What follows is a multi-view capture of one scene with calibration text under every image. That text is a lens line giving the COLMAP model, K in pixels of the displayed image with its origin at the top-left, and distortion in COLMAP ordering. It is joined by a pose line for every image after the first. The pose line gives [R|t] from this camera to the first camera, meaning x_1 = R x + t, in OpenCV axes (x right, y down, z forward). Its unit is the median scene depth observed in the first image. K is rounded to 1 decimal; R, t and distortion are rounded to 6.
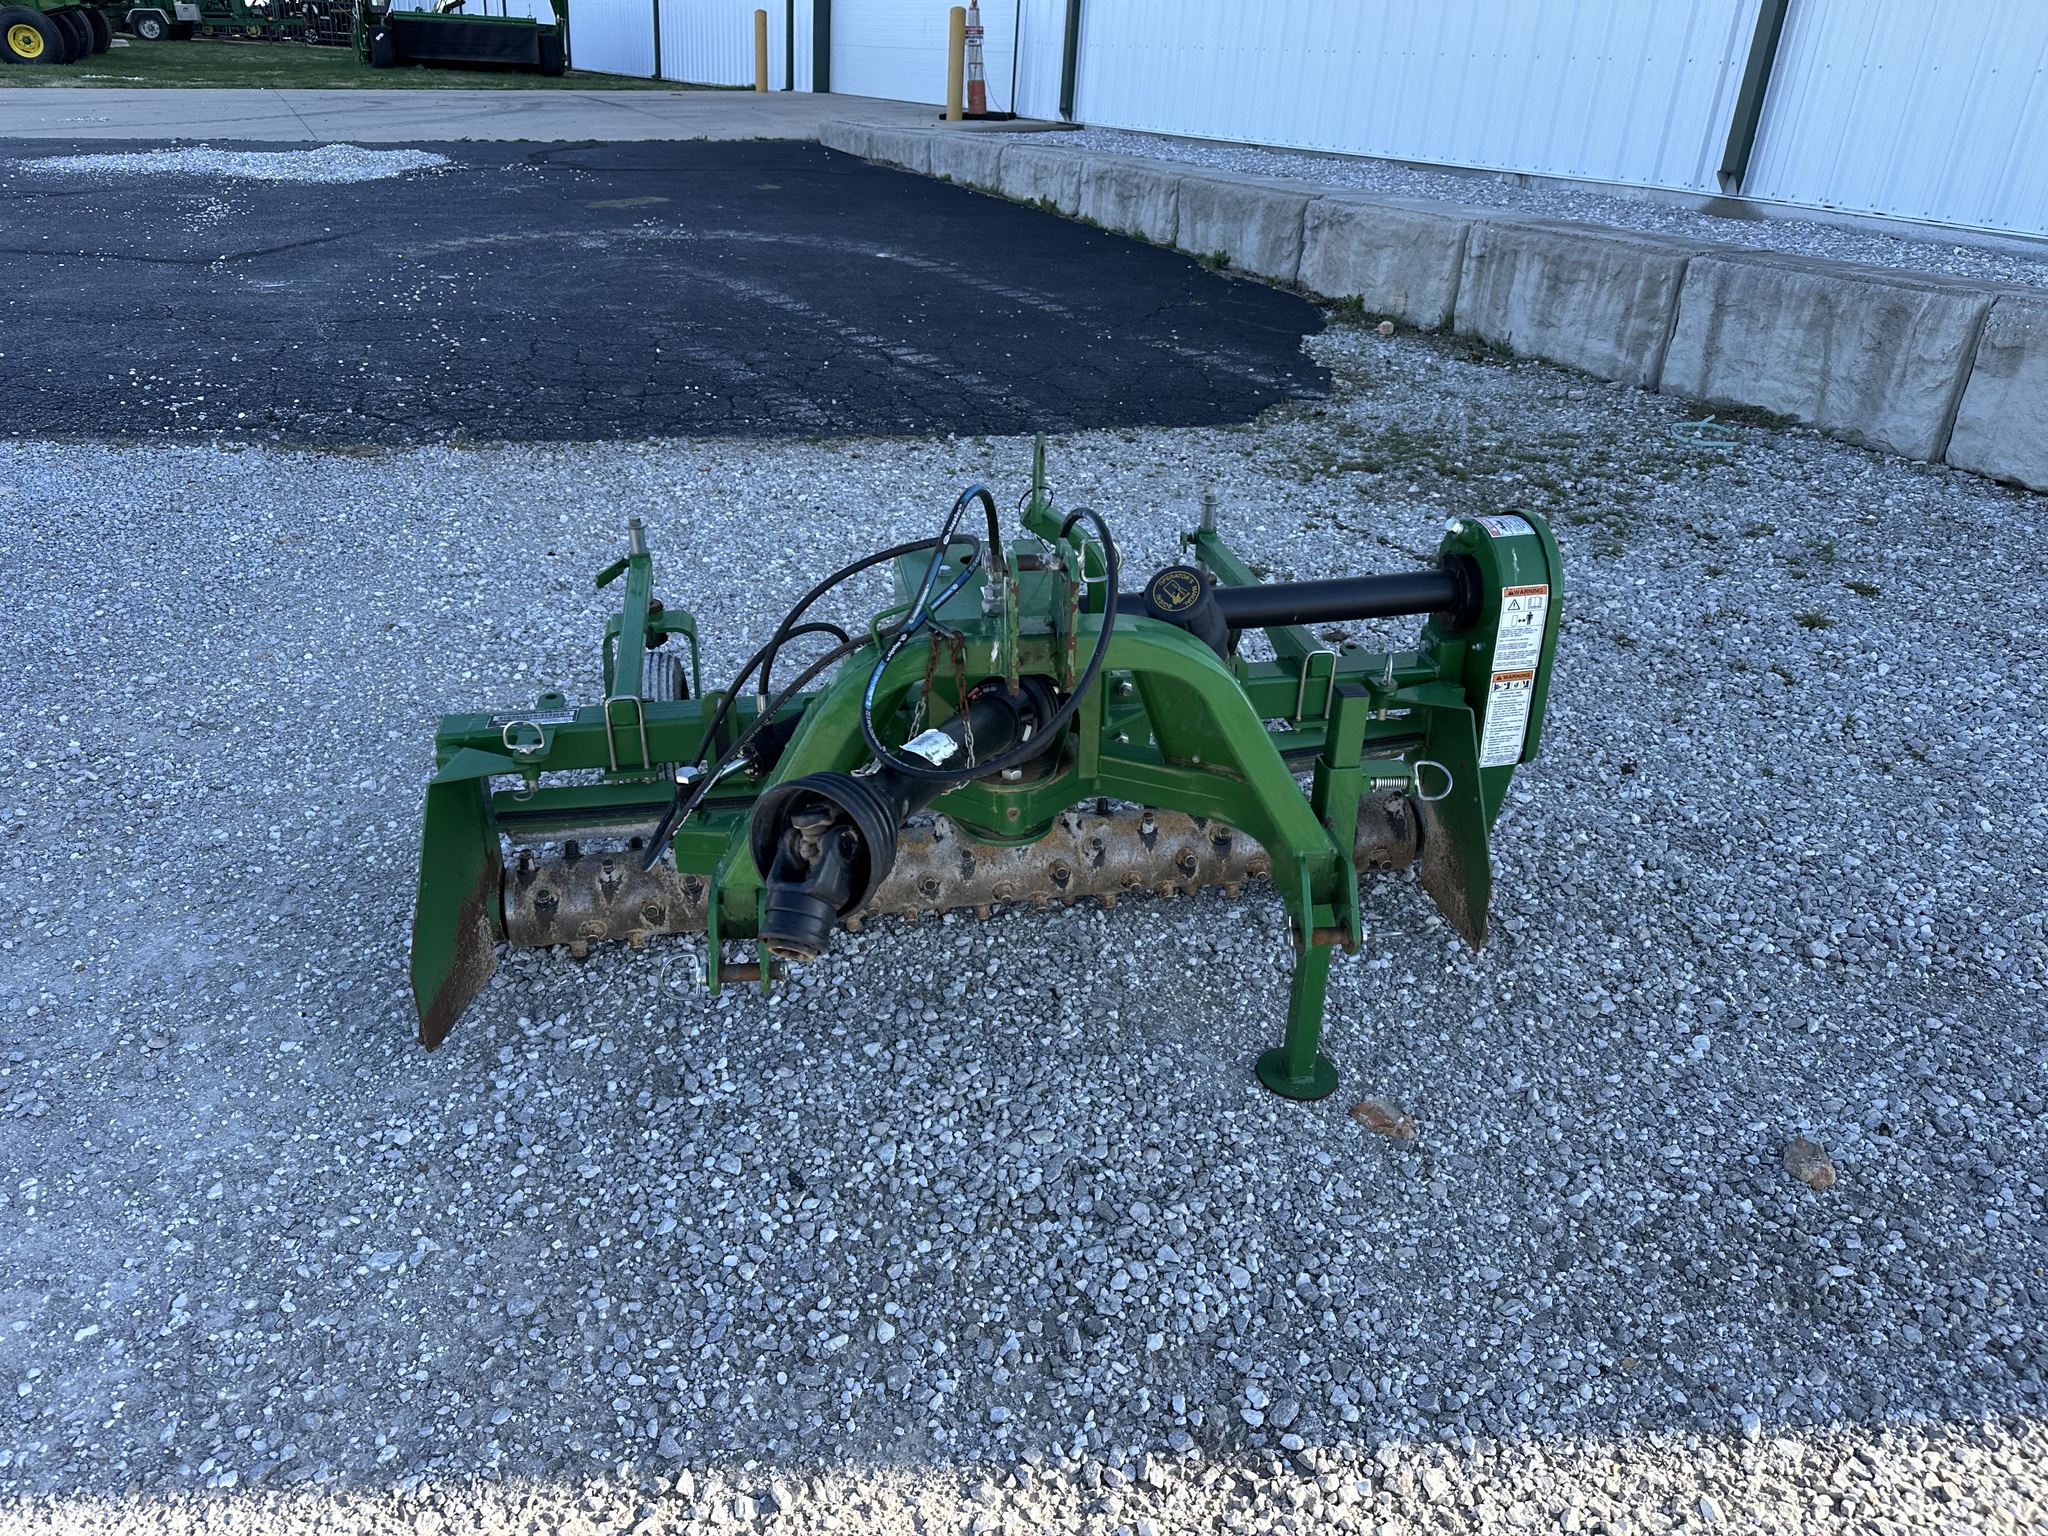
lens RADIAL K [[1436.7, 0, 995.7], [0, 1436.7, 759.6], [0, 0, 1]] dist [0.064327, -0.100169]
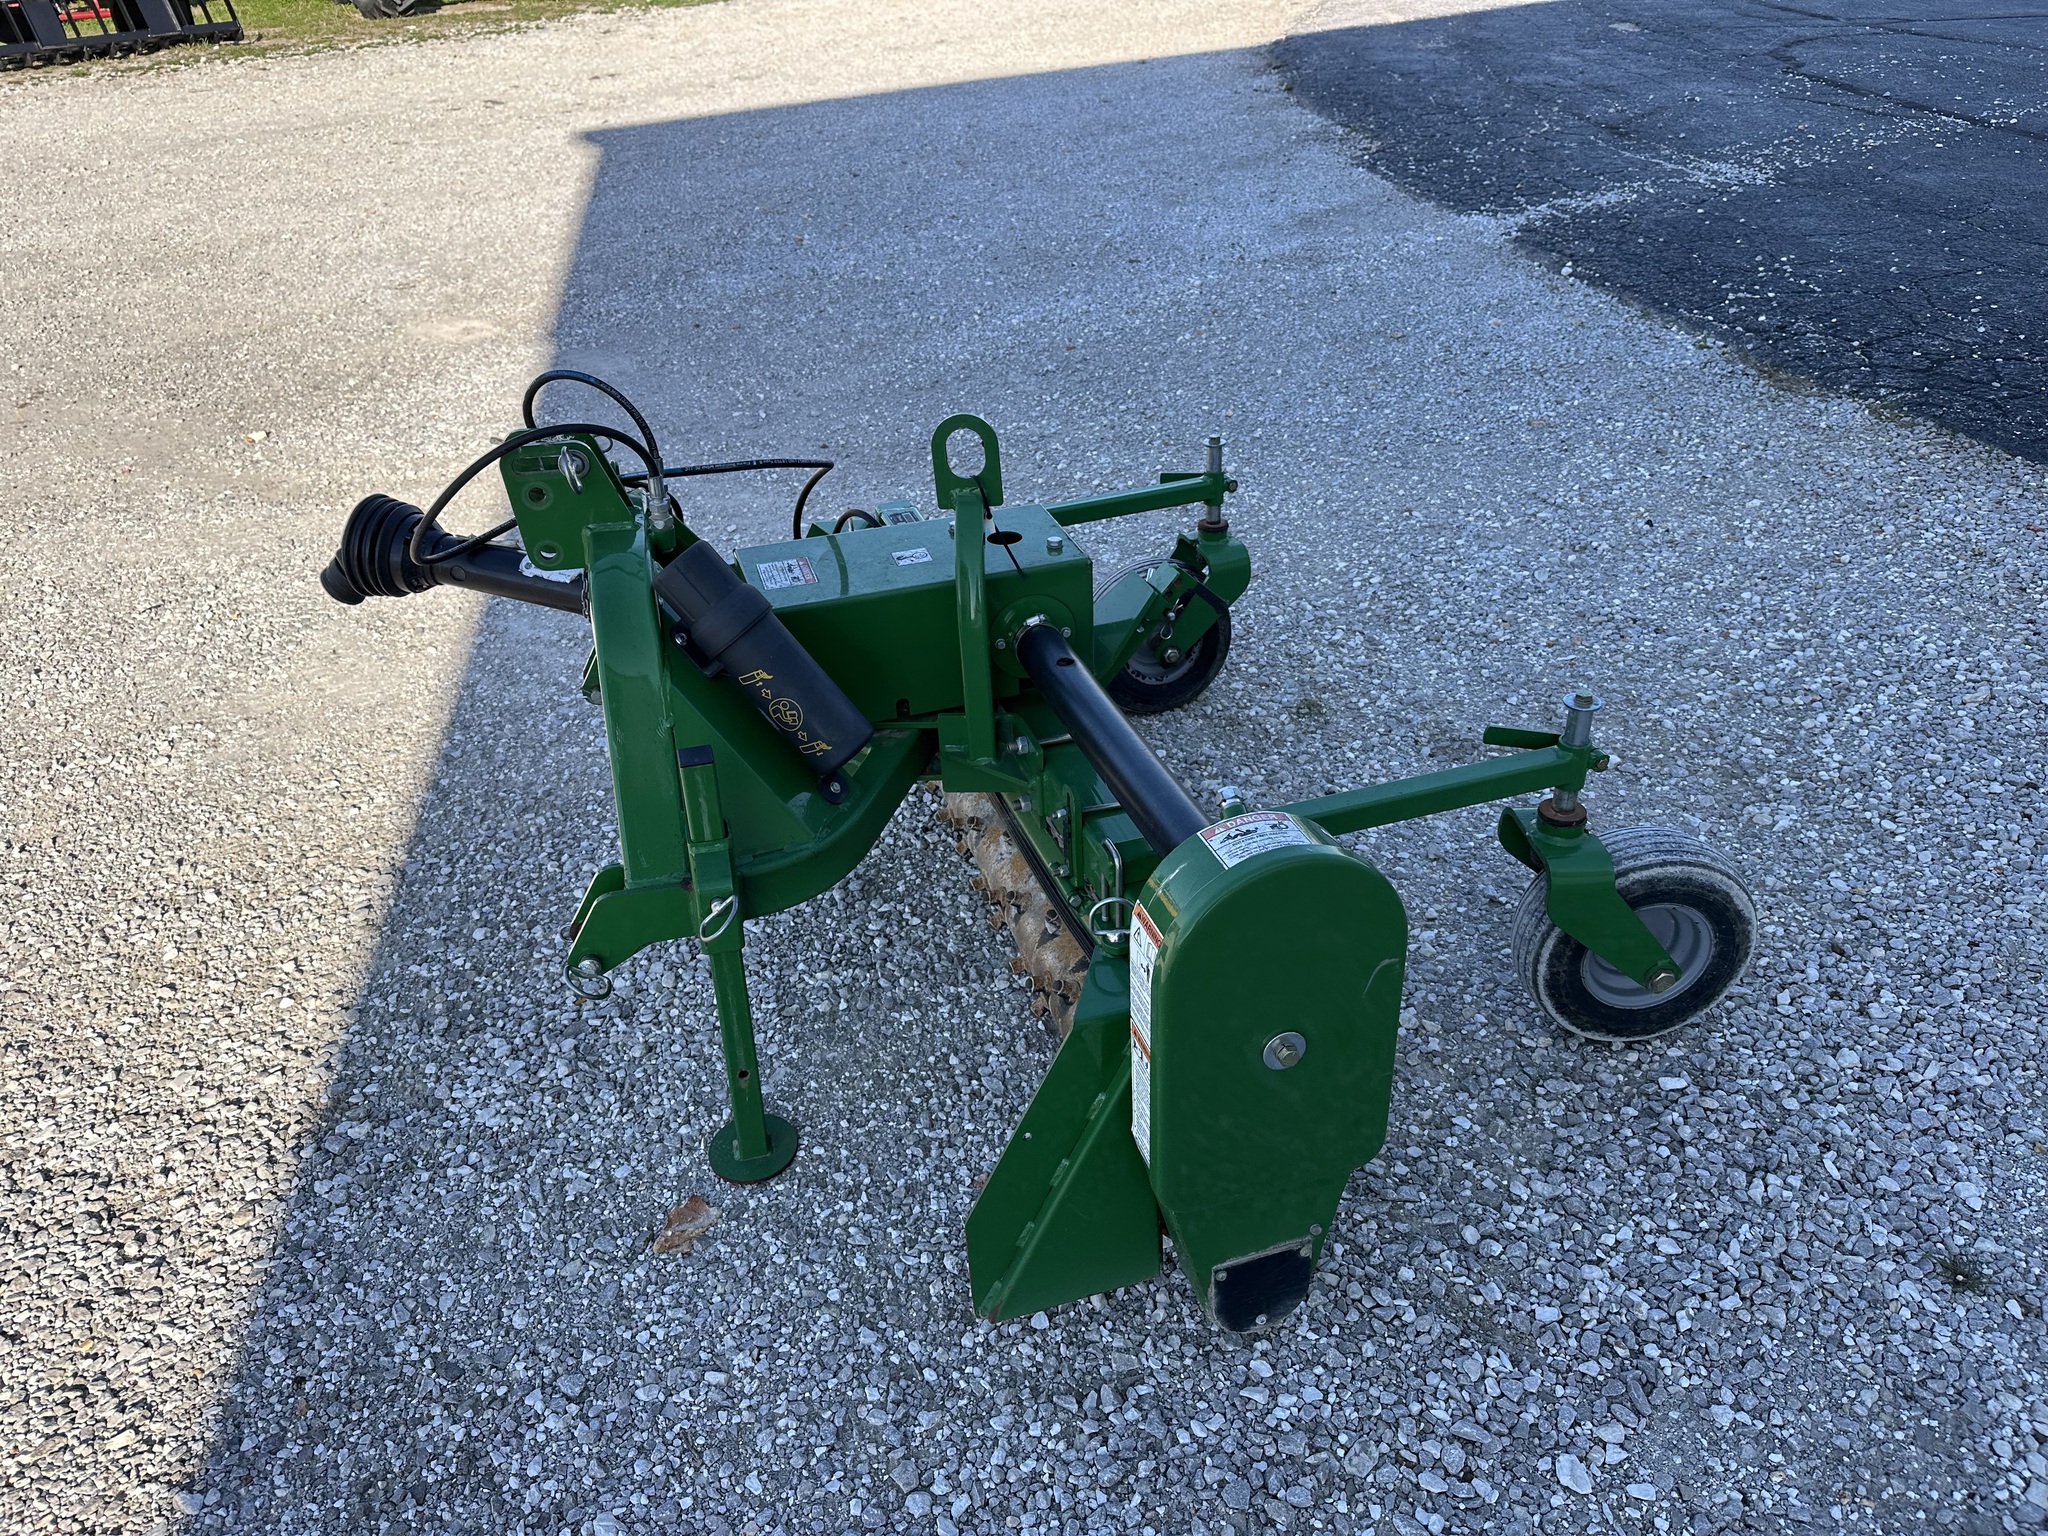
lens RADIAL K [[1416.5, 0, 1008.3], [0, 1416.5, 760.2], [0, 0, 1]] dist [0.027581, -0.036237]
pose [[0.133348, 0.495172, -0.858501, 0.370025], [-0.413435, 0.815058, 0.405897, -0.173094], [0.900716, 0.300809, 0.313408, 0.335134]]
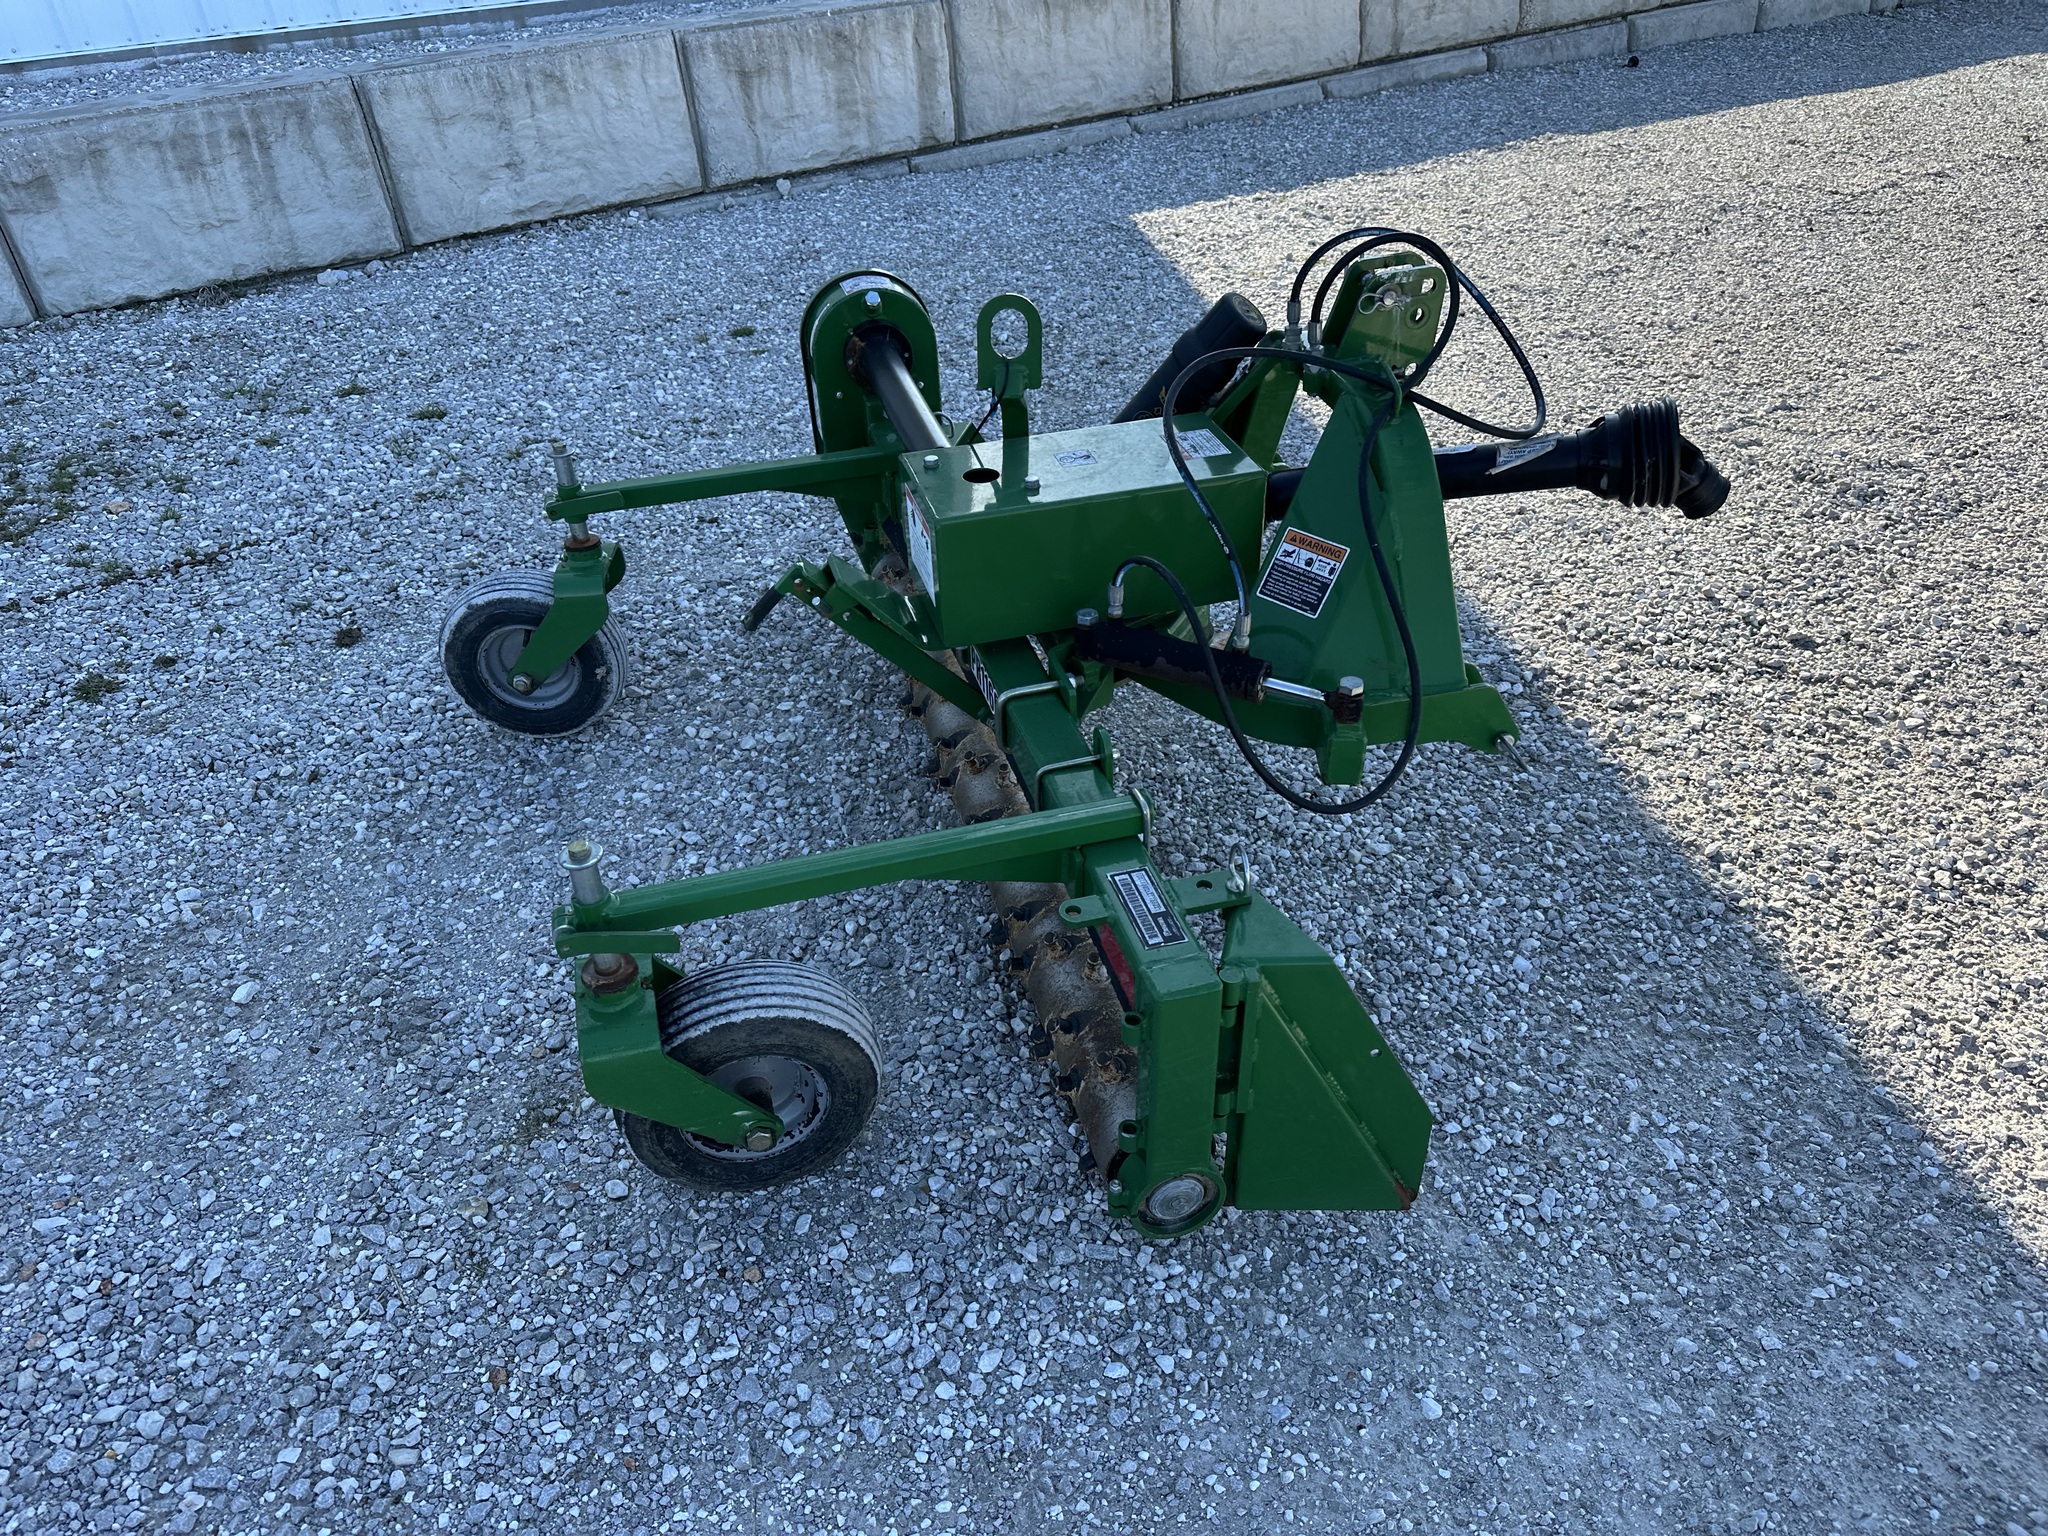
lens RADIAL K [[1451.5, 0, 1028.7], [0, 1451.5, 777.0], [0, 0, 1]] dist [0.011745, -0.021220]
pose [[-0.118382, -0.577002, 0.808118, -0.375604], [0.484138, 0.677013, 0.554314, -0.218117], [-0.866946, 0.456862, 0.199202, 0.388349]]
